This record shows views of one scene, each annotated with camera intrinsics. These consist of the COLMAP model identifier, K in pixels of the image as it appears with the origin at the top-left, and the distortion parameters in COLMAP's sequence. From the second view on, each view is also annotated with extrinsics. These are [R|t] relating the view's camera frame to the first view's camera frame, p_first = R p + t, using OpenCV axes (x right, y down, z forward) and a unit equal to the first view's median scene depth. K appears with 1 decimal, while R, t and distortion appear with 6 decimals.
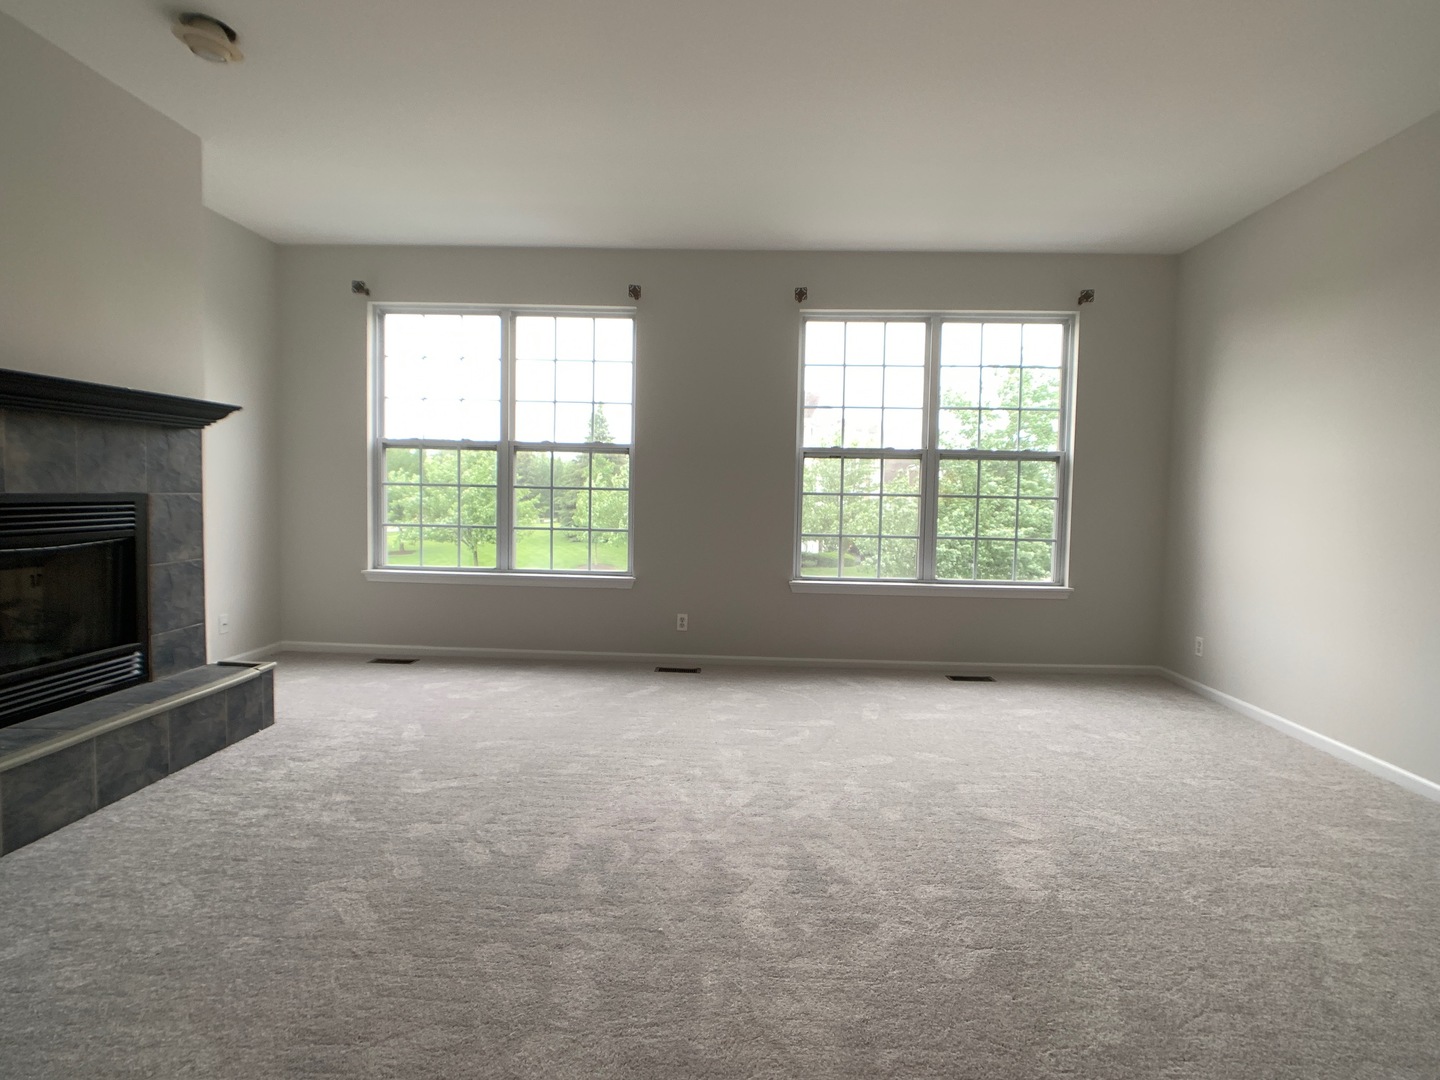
lens RADIAL K [[714.1, 0, 733.7], [0, 714.1, 533.6], [0, 0, 1]] dist [-0.014907, 0.005955]
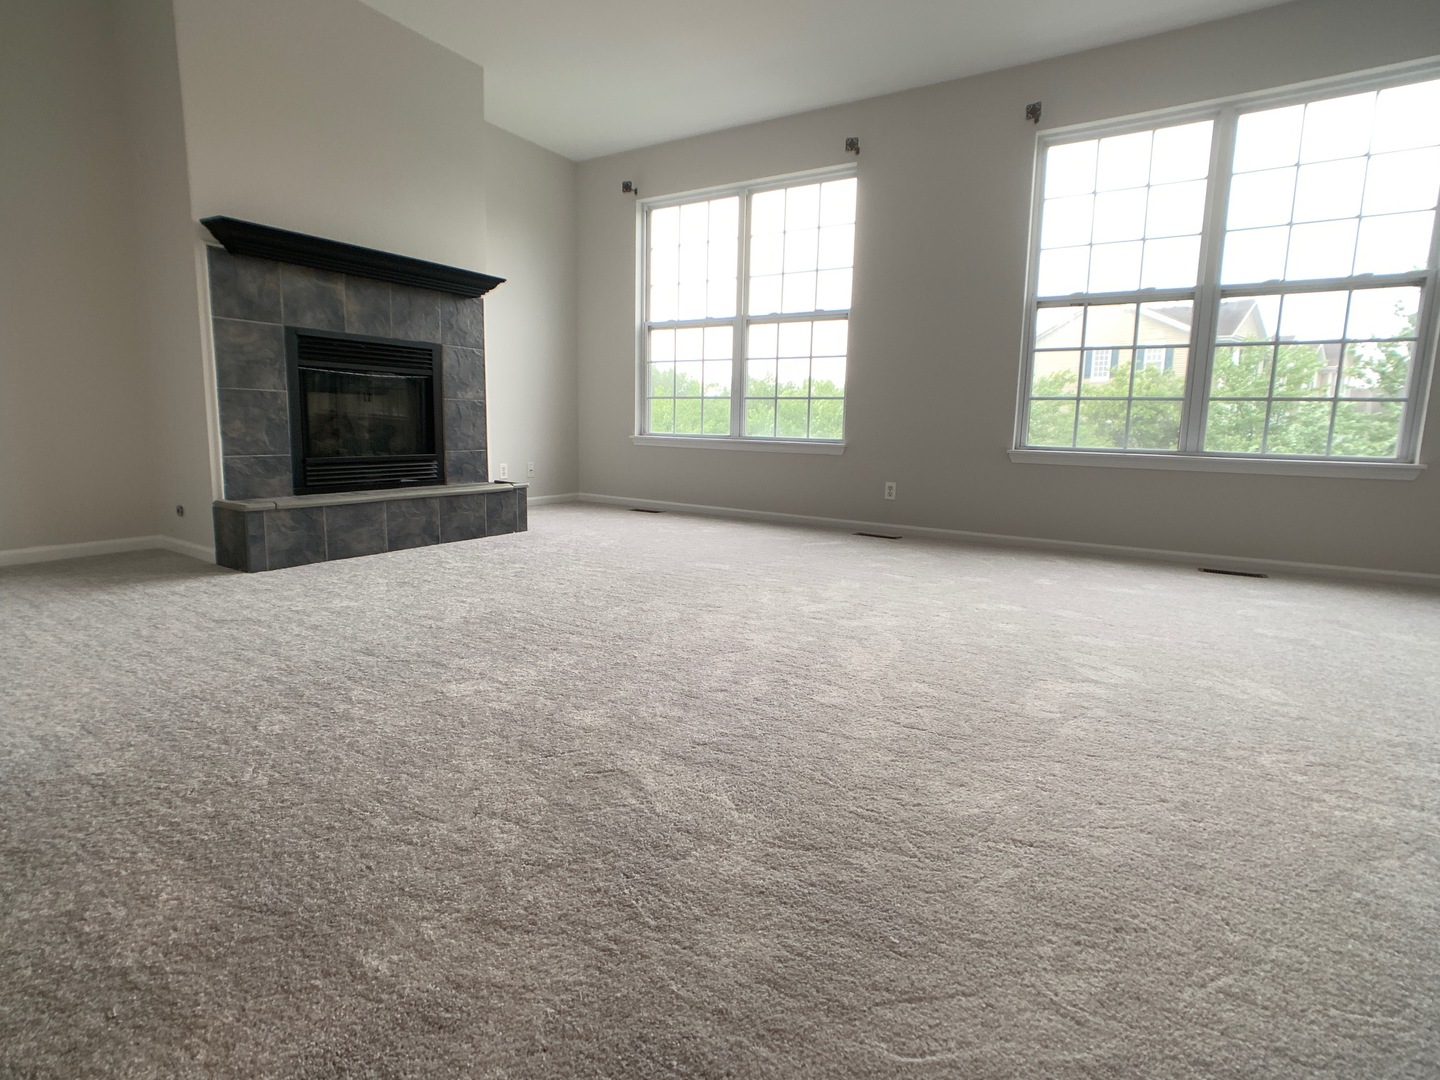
lens RADIAL K [[714.1, 0, 732.5], [0, 714.1, 528.6], [0, 0, 1]] dist [-0.014907, 0.005955]
pose [[0.868136, 0.070131, -0.491346, 0.323692], [-0.033884, 0.996032, 0.082299, 0.149476], [0.495168, -0.054798, 0.867067, 0.065442]]
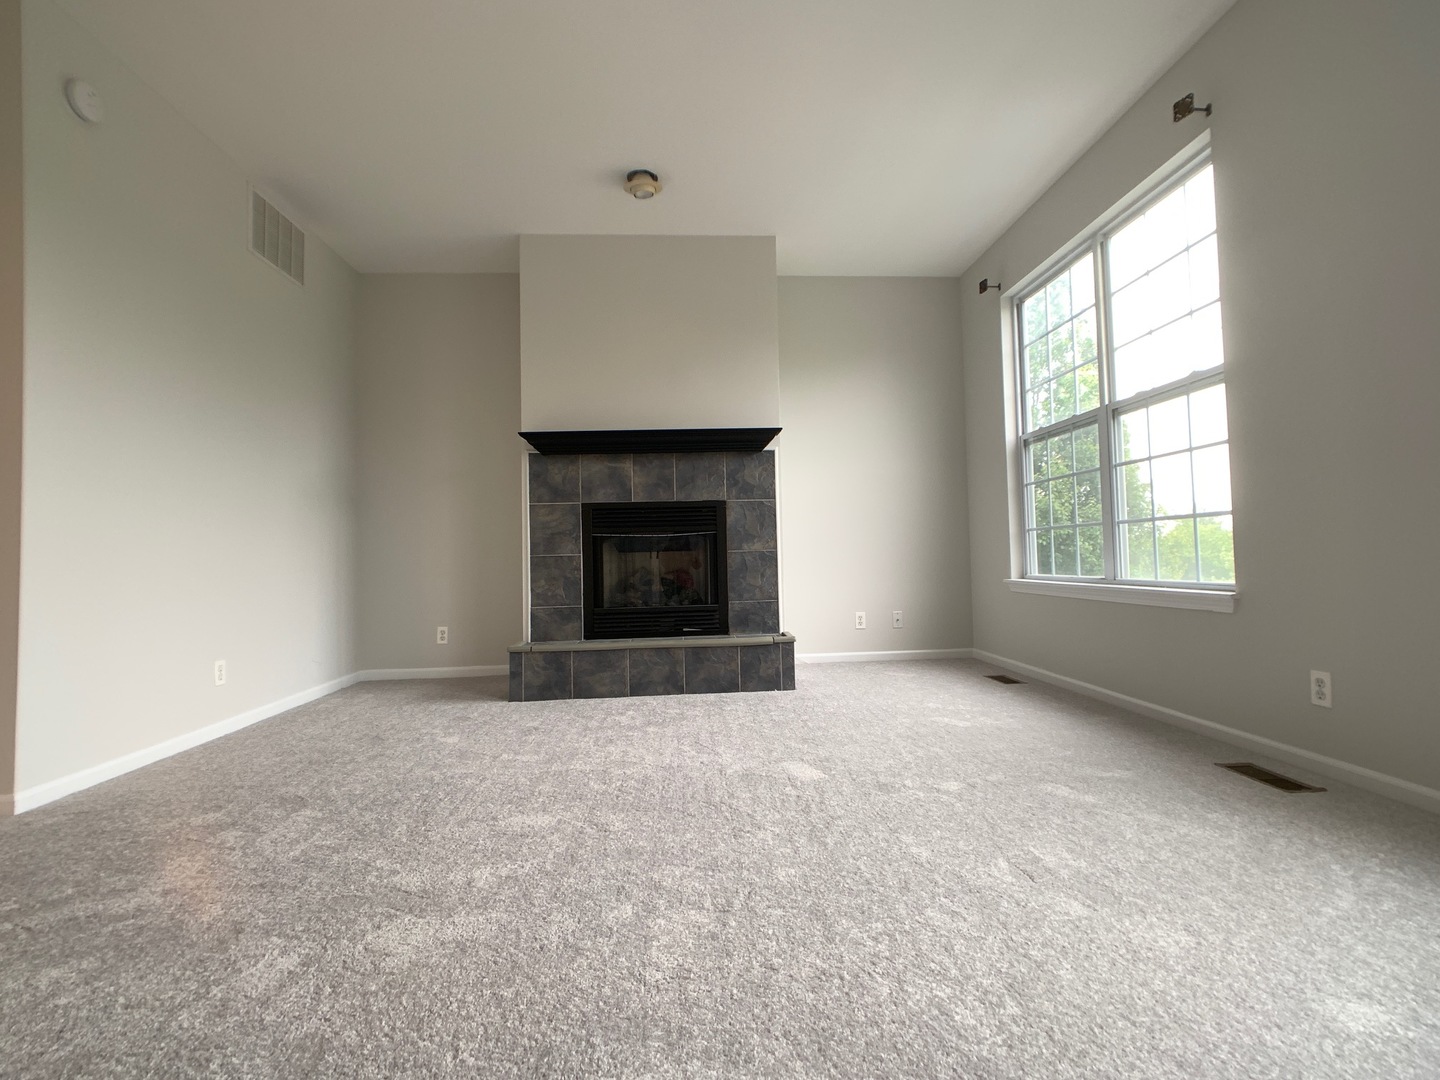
lens RADIAL K [[714.1, 0, 728.9], [0, 714.1, 536.5], [0, 0, 1]] dist [-0.014907, 0.005955]
pose [[0.105245, -0.054202, -0.992968, 0.542112], [-0.032587, 0.997789, -0.057919, 0.089910], [0.993912, 0.038454, 0.103246, 0.787018]]
